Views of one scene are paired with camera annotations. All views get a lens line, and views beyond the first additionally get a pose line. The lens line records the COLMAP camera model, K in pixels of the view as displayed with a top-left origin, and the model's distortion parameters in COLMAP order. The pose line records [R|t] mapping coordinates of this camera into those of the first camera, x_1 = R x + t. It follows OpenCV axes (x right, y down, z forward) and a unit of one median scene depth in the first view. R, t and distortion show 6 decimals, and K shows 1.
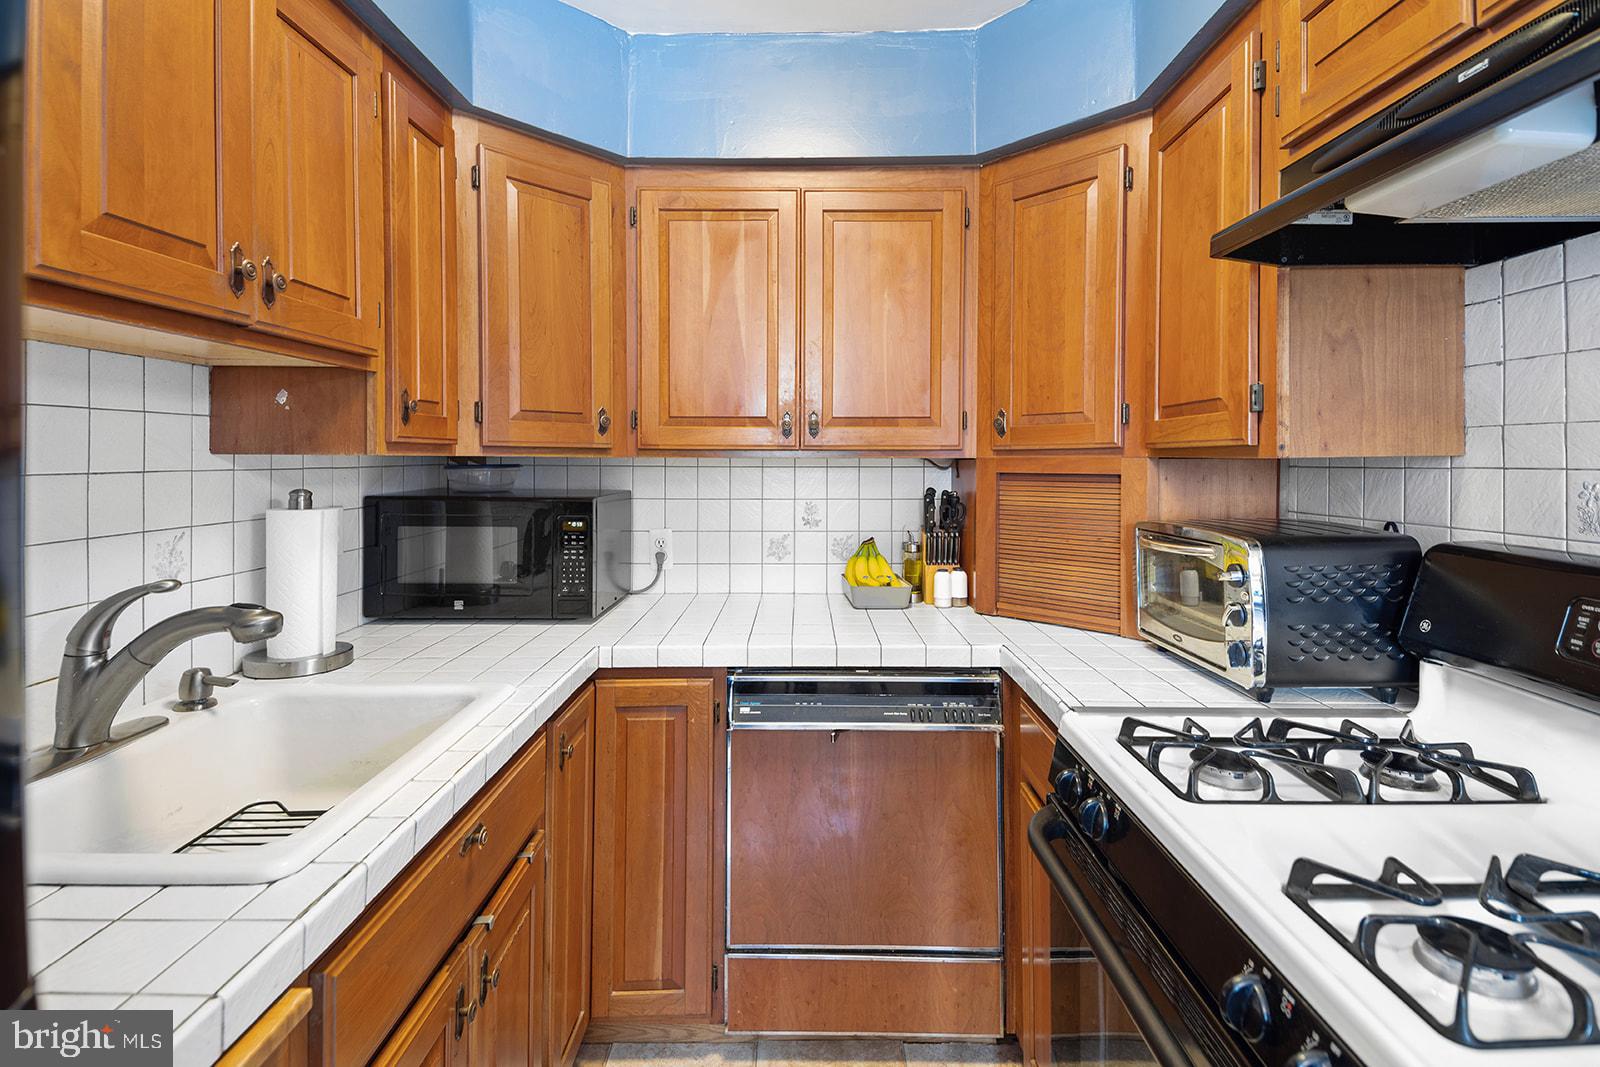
lens RADIAL K [[804.7, 0, 823.6], [0, 804.7, 531.5], [0, 0, 1]] dist [0.085679, -0.053322]
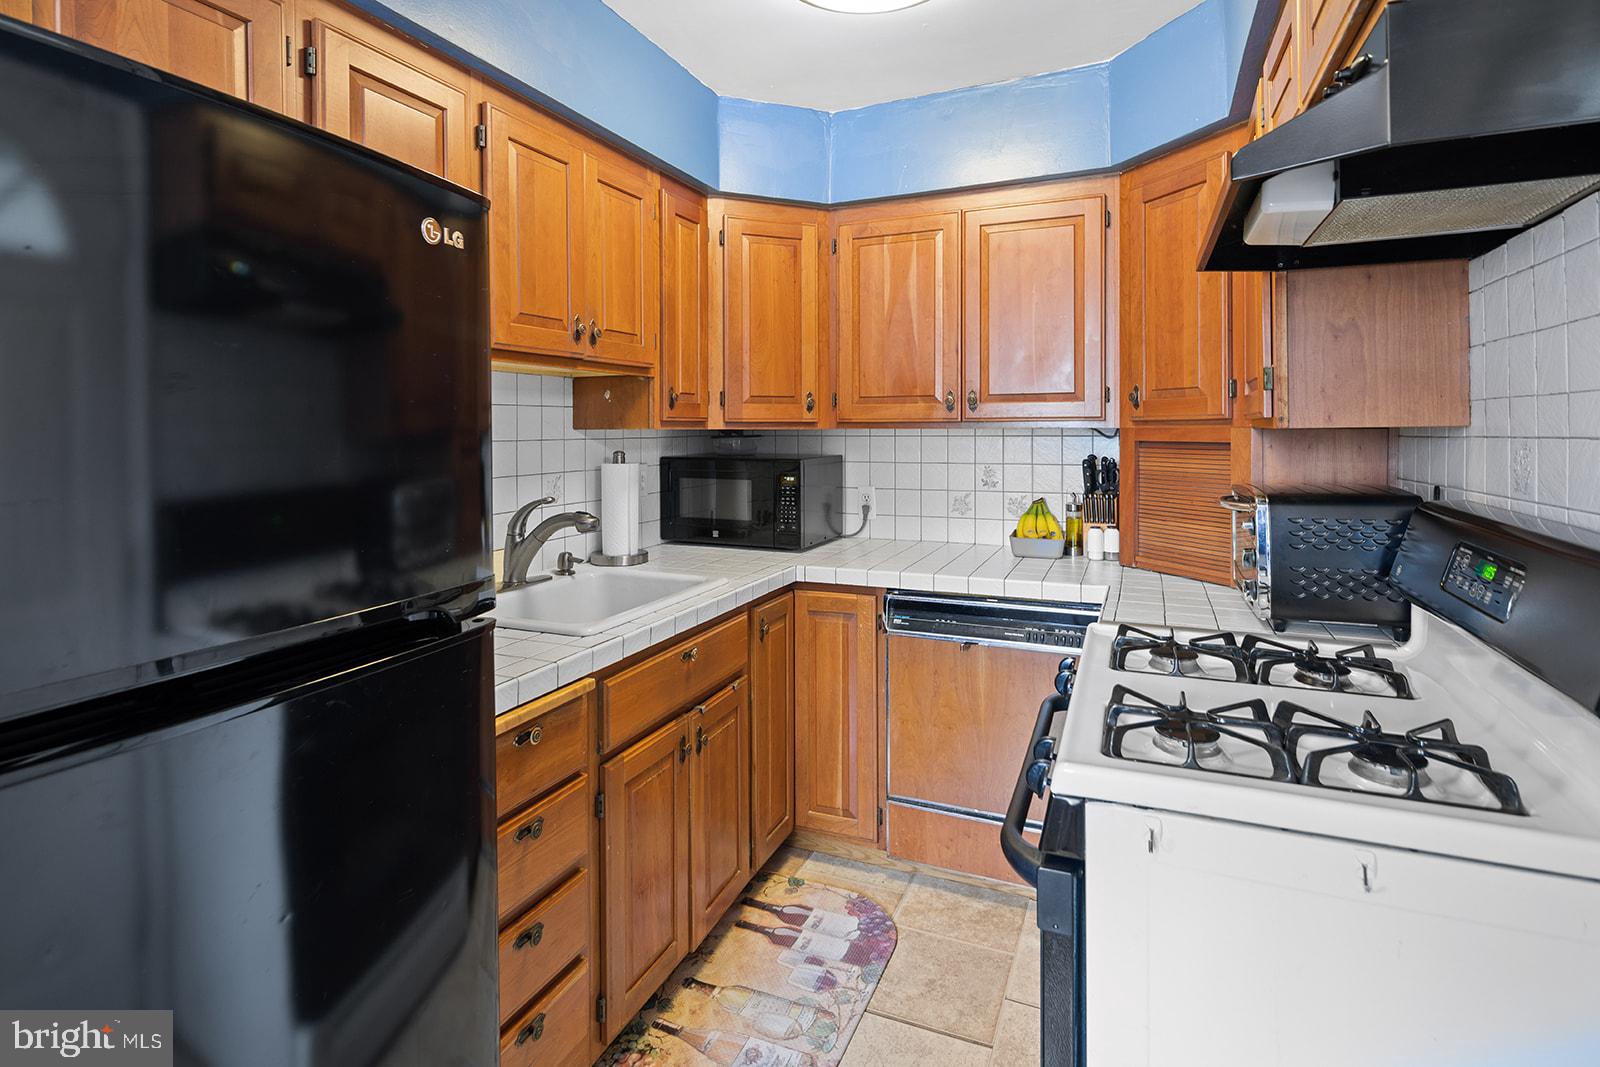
lens RADIAL K [[797.4, 0, 801.9], [0, 797.4, 575.6], [0, 0, 1]] dist [-0.000175, -0.000085]
pose [[0.924041, 0.064438, -0.376823, 0.266749], [-0.029882, 0.994851, 0.096847, 0.026134], [0.381123, -0.078230, 0.921208, -0.284506]]
